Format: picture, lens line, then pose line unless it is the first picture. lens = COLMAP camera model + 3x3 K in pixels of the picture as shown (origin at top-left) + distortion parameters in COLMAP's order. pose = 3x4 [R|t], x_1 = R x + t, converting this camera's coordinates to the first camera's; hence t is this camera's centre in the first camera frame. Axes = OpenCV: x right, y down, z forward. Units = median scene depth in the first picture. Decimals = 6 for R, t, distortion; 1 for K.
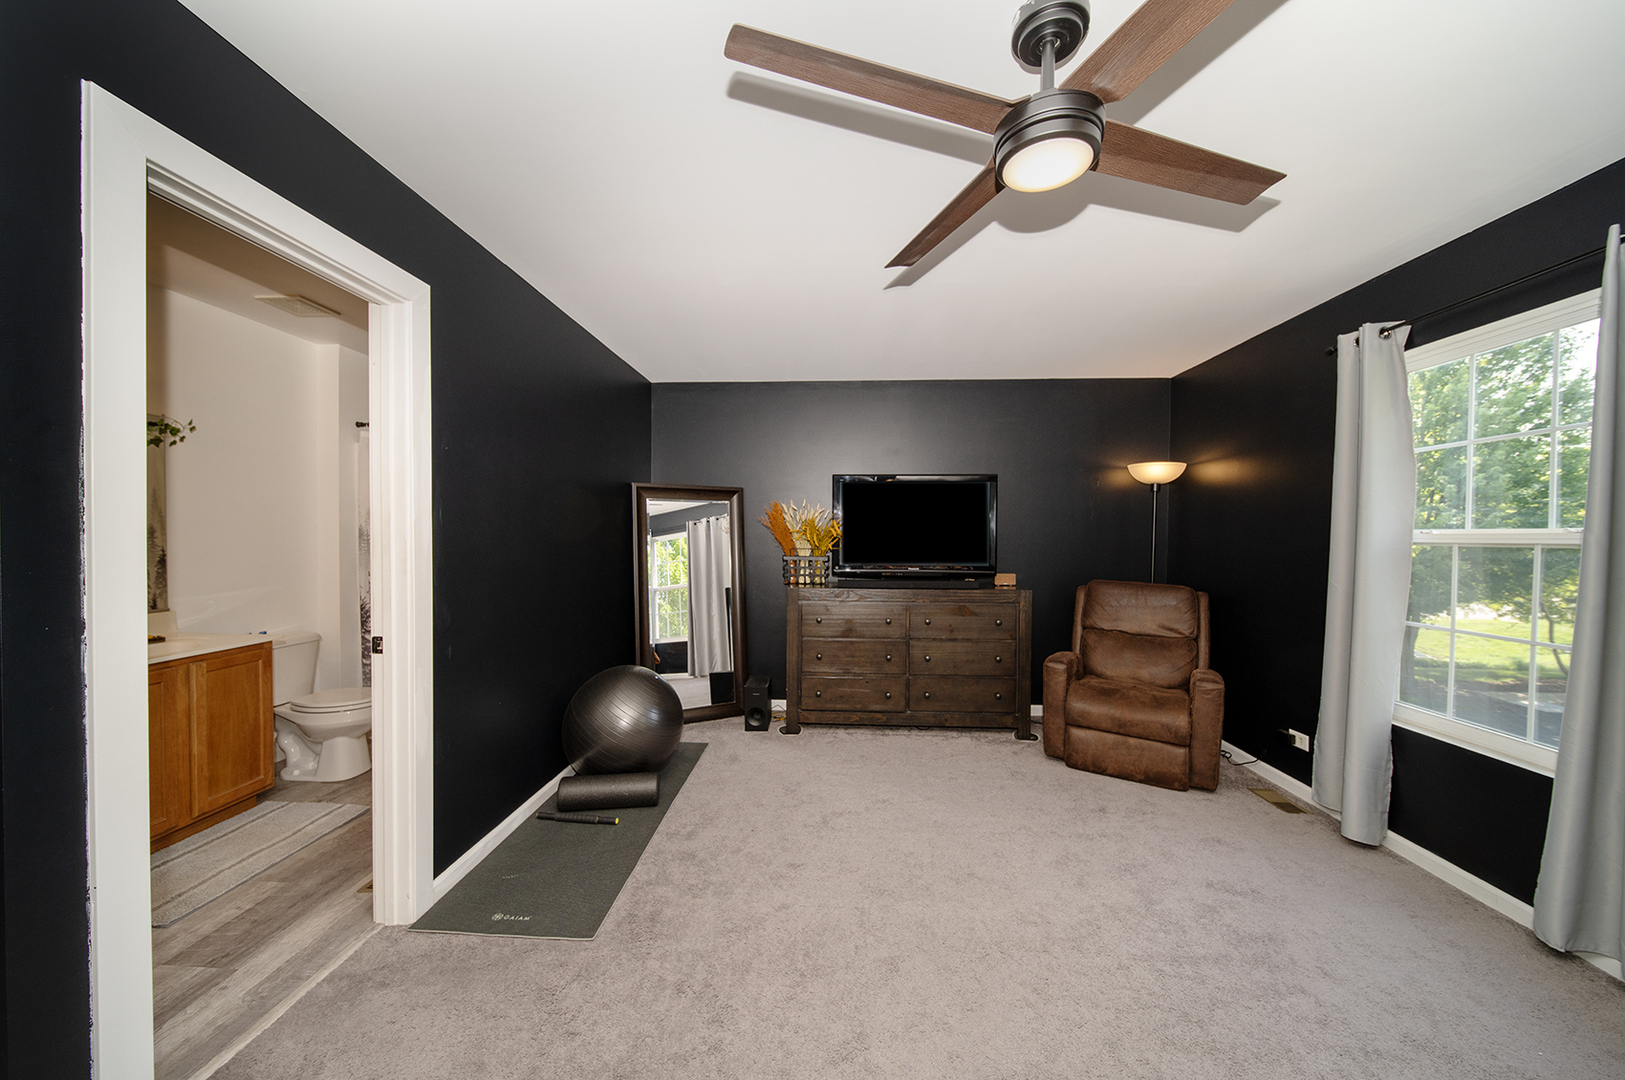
lens RADIAL K [[577.9, 0, 812.5], [0, 577.9, 540.0], [0, 0, 1]] dist [0.000194, -0.012713]
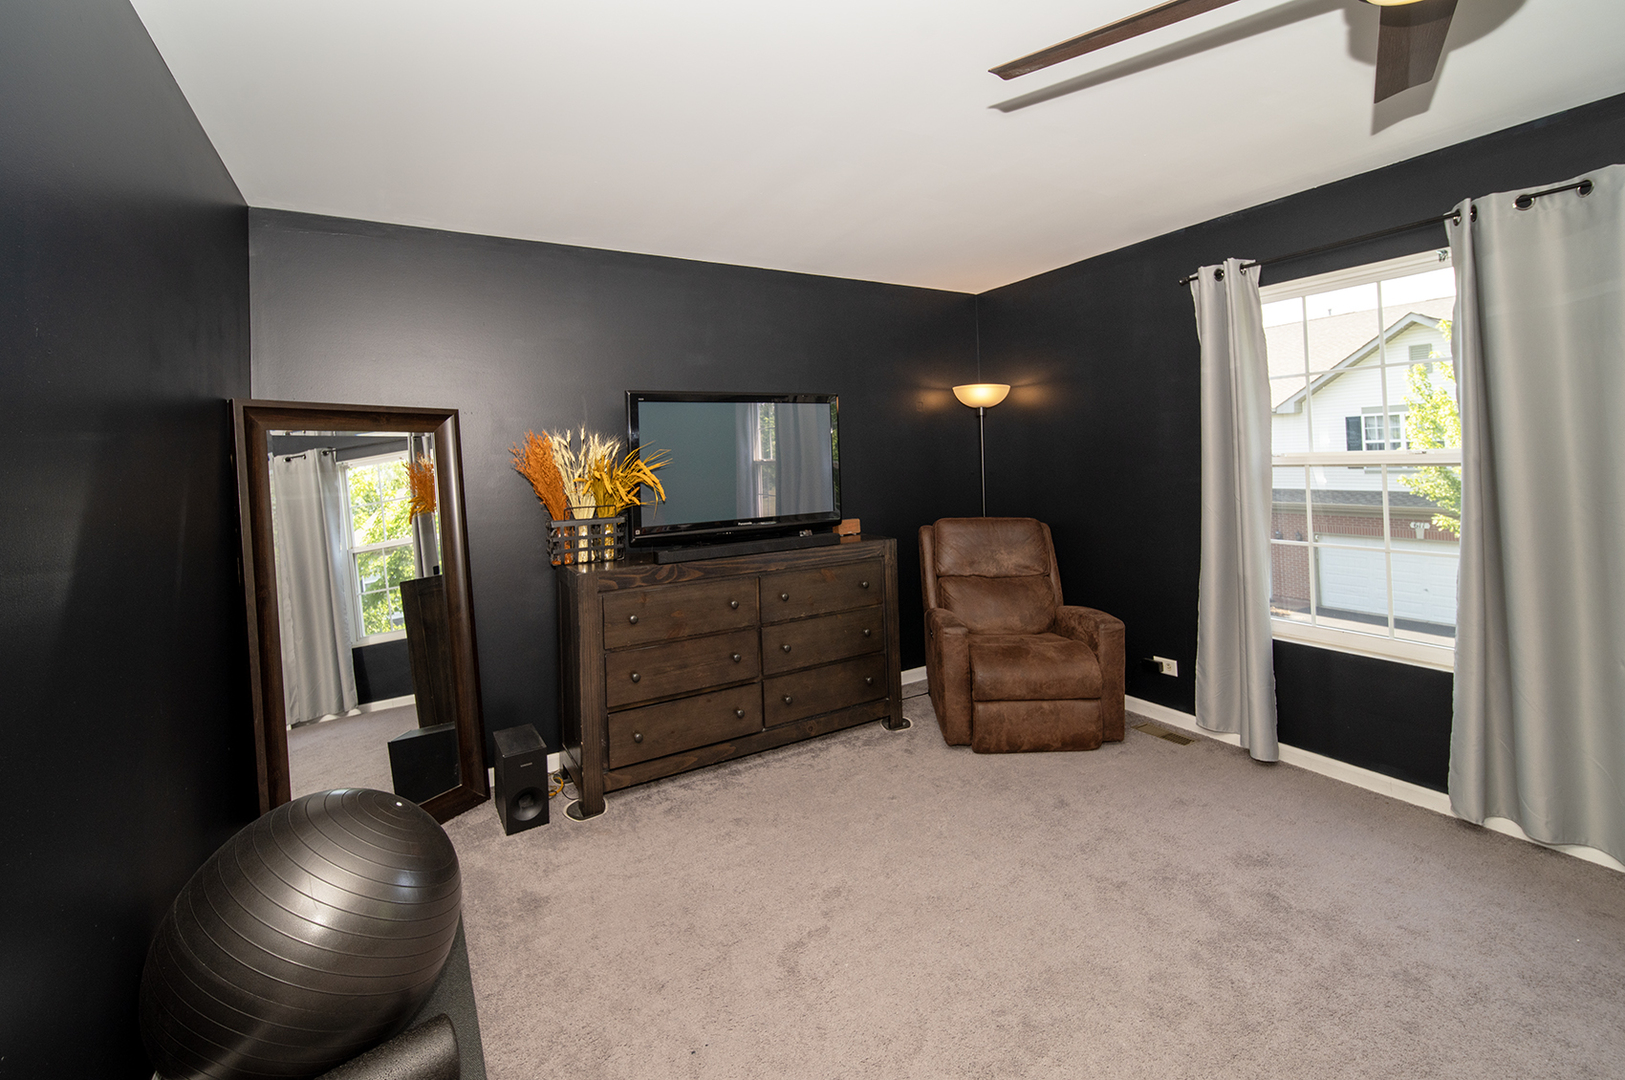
lens RADIAL K [[681.8, 0, 815.7], [0, 681.8, 445.7], [0, 0, 1]] dist [-0.002511, -0.004396]
pose [[0.831278, -0.025189, 0.555286, -0.254785], [0.044810, 0.998758, -0.021776, -0.028708], [-0.554048, 0.042984, 0.831374, 0.289216]]
